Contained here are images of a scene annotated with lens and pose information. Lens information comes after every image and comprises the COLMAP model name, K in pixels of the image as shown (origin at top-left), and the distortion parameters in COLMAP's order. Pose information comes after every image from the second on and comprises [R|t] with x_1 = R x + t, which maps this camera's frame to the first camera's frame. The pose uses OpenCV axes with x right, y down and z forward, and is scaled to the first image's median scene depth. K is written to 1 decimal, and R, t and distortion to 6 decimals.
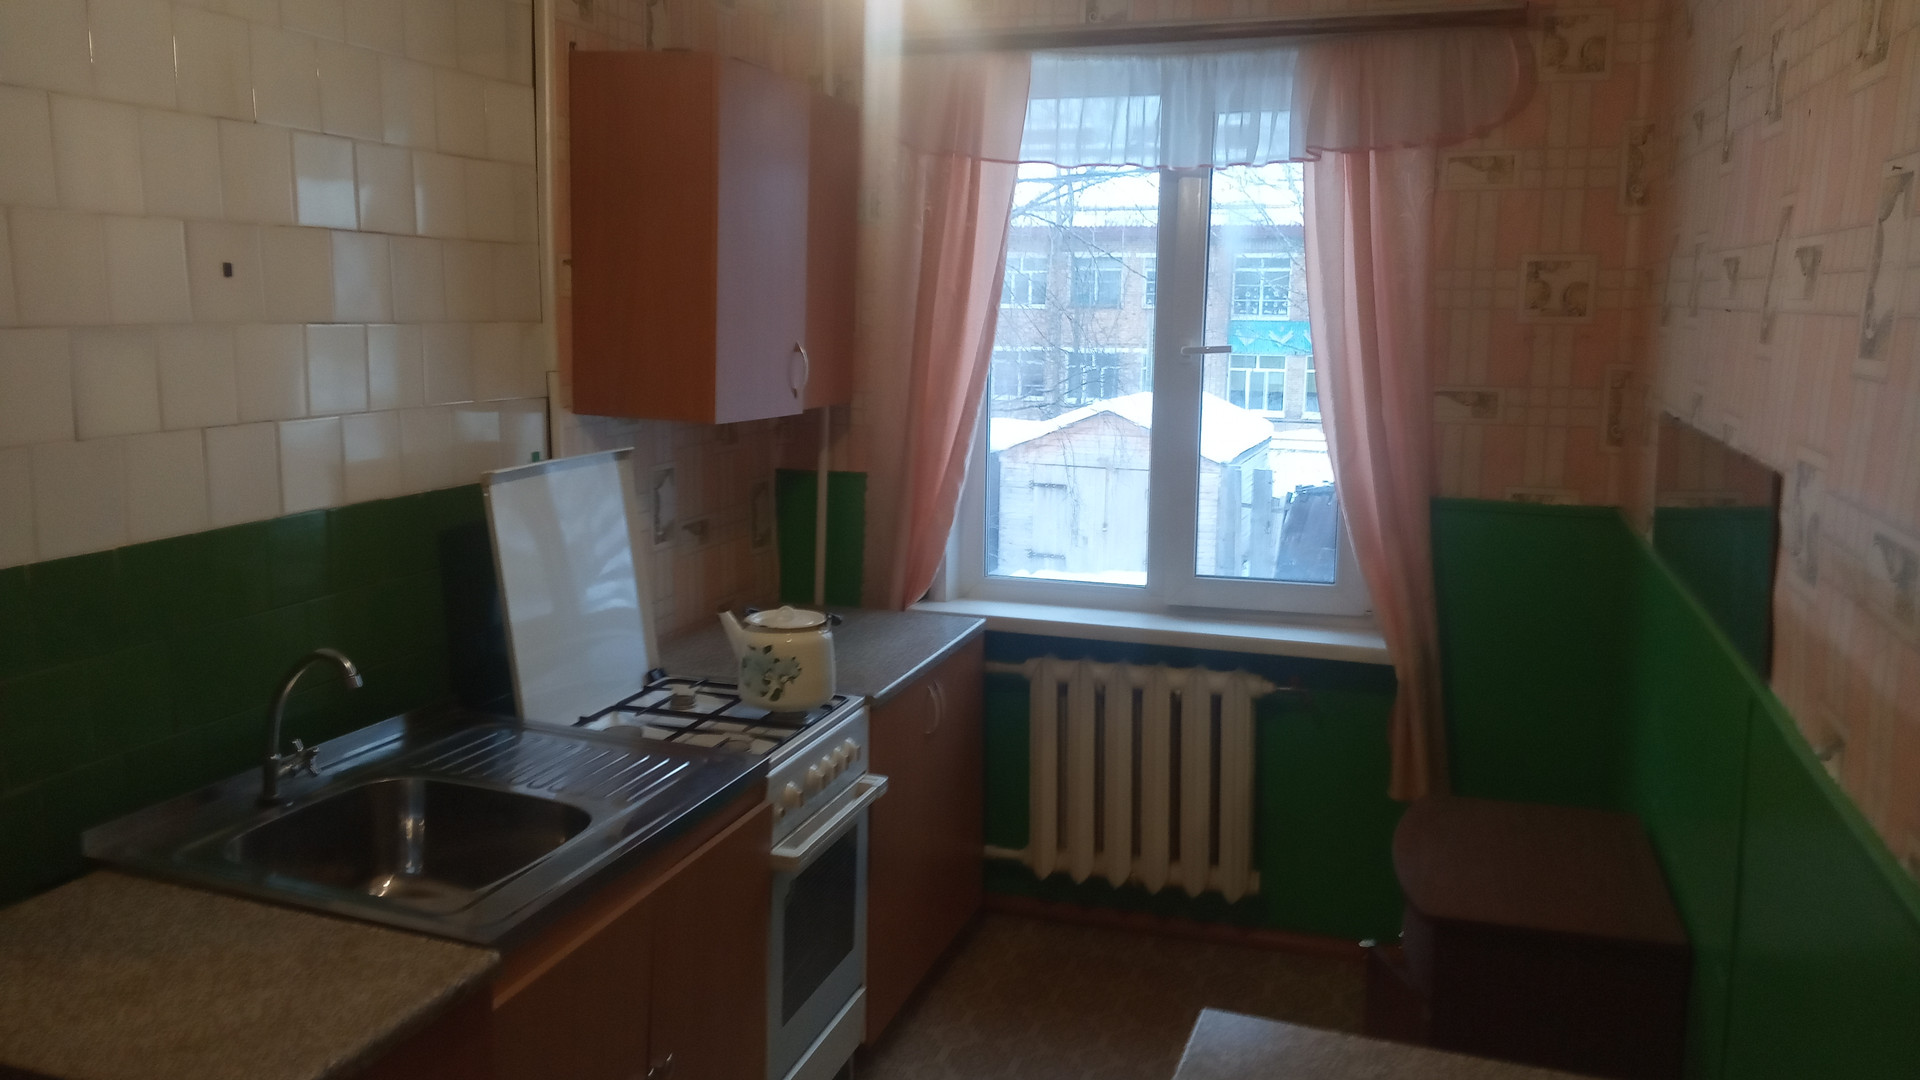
lens RADIAL K [[1425.5, 0, 919.9], [0, 1425.5, 551.6], [0, 0, 1]] dist [0.007370, -0.001643]
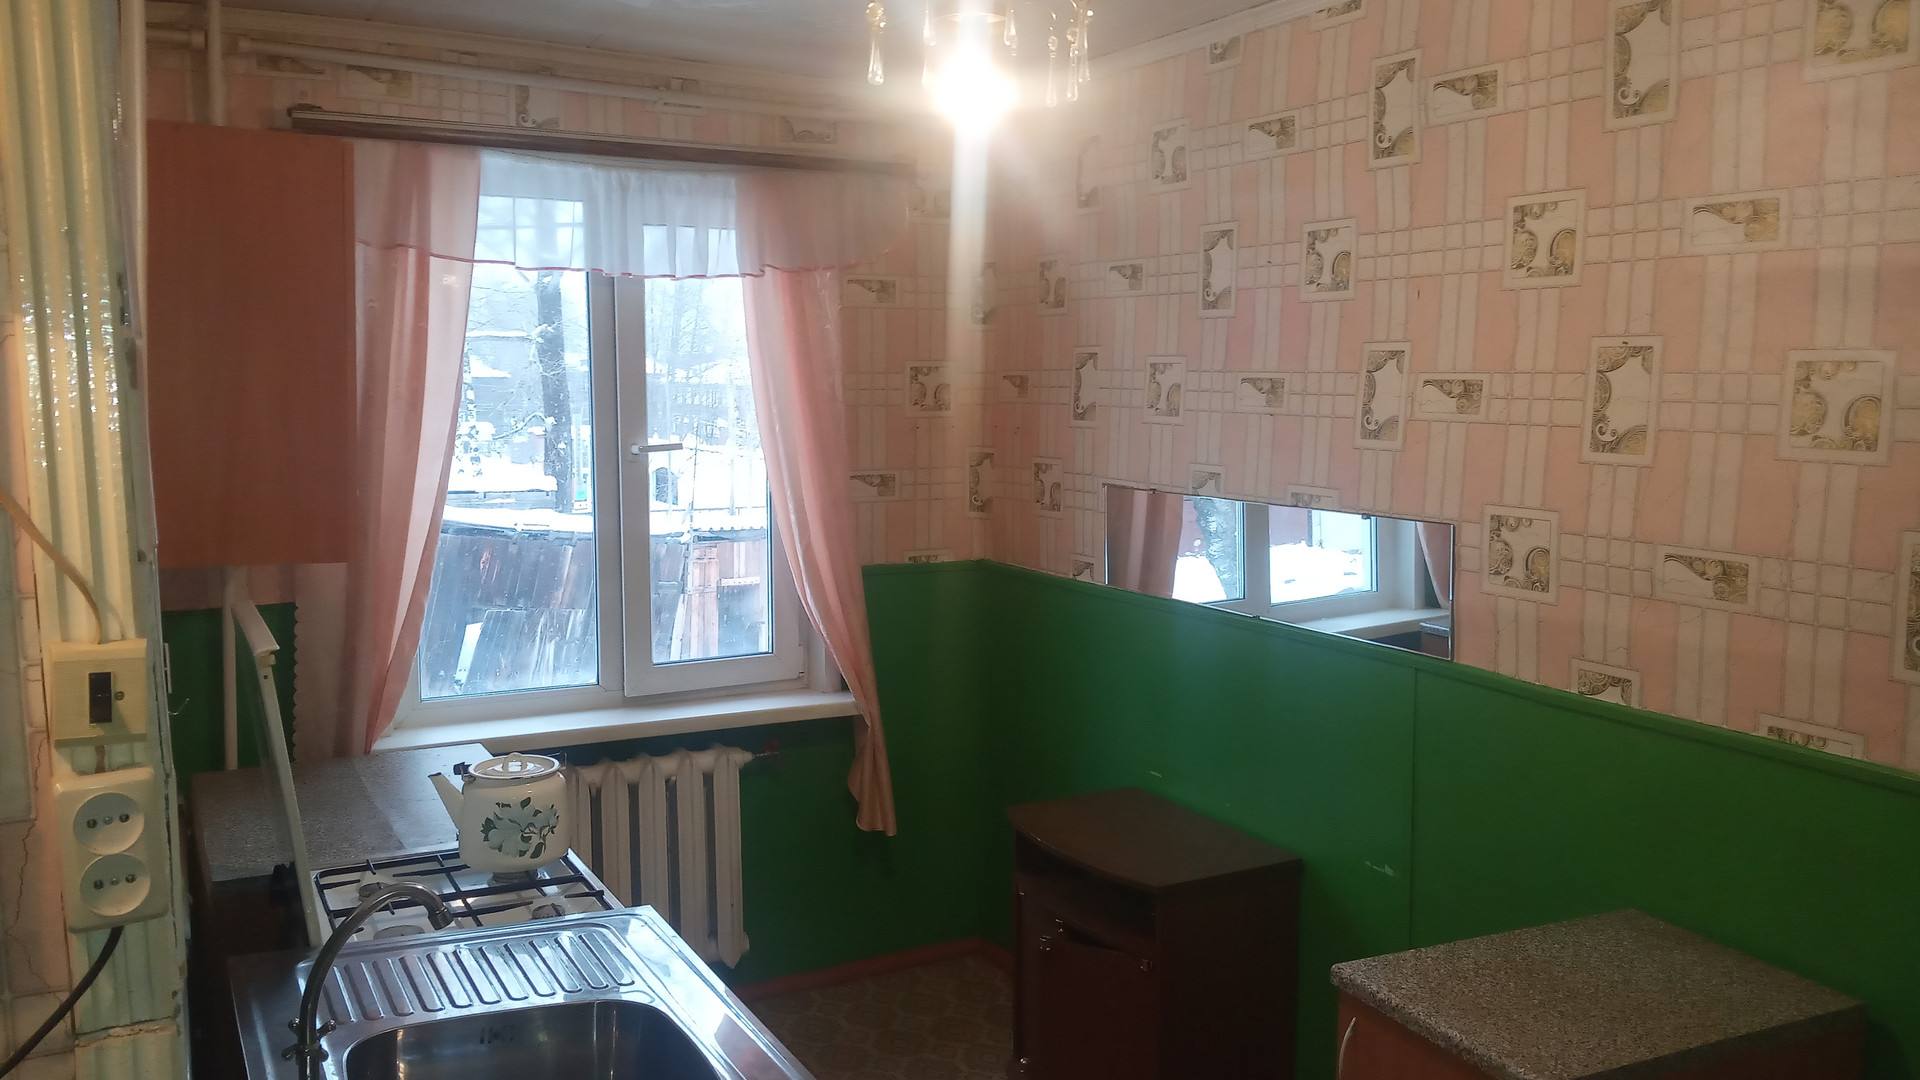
lens RADIAL K [[1425.5, 0, 919.9], [0, 1425.5, 551.6], [0, 0, 1]] dist [0.007370, -0.001643]
pose [[0.705231, -0.090560, 0.703170, -0.532587], [0.128163, 0.991753, -0.000813, -0.053720], [-0.697297, 0.090694, 0.711022, 0.171174]]
